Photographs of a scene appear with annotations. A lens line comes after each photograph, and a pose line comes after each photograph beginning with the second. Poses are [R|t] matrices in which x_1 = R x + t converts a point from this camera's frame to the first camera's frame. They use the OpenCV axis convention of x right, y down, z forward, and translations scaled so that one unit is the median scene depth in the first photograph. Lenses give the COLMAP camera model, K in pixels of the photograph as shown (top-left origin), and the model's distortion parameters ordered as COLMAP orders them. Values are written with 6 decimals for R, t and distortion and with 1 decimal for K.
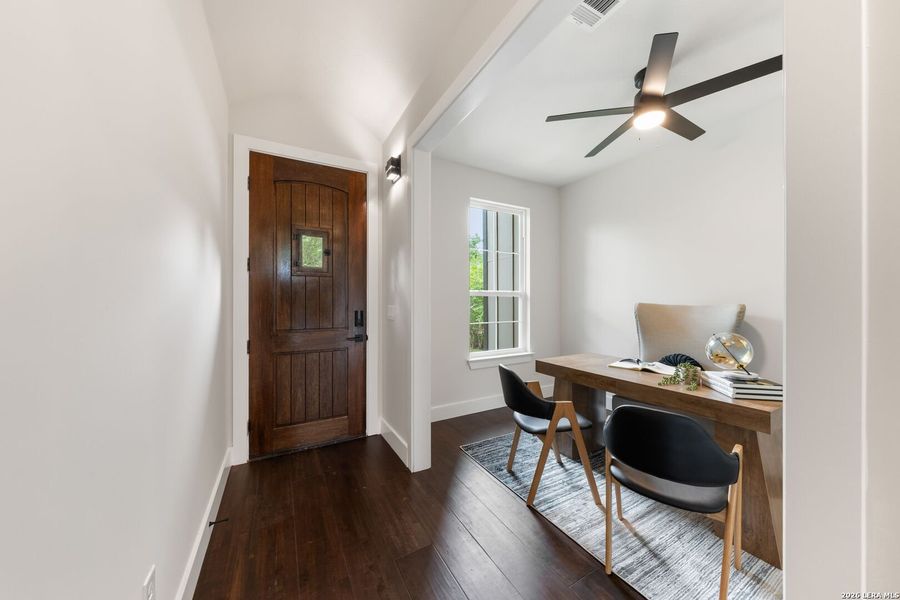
lens RADIAL K [[308.2, 0, 452.8], [0, 308.2, 302.6], [0, 0, 1]] dist [-0.001033, -0.000078]
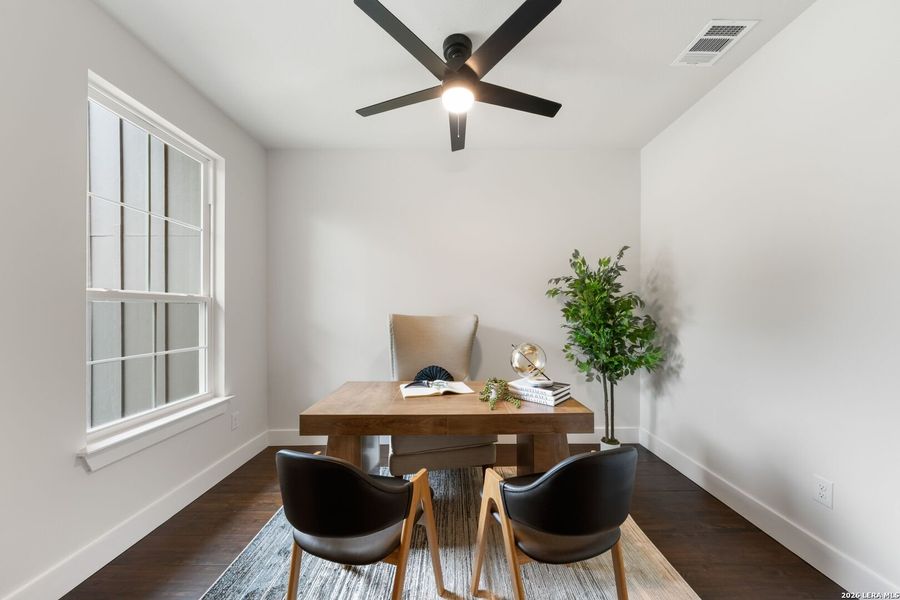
lens RADIAL K [[309.6, 0, 451.5], [0, 309.6, 310.1], [0, 0, 1]] dist [-0.001445, -0.000094]
pose [[0.488978, 0.008096, 0.872258, -0.067835], [0.002641, 0.999939, -0.010762, 0.000459], [-0.872292, 0.007566, 0.488927, 0.346174]]
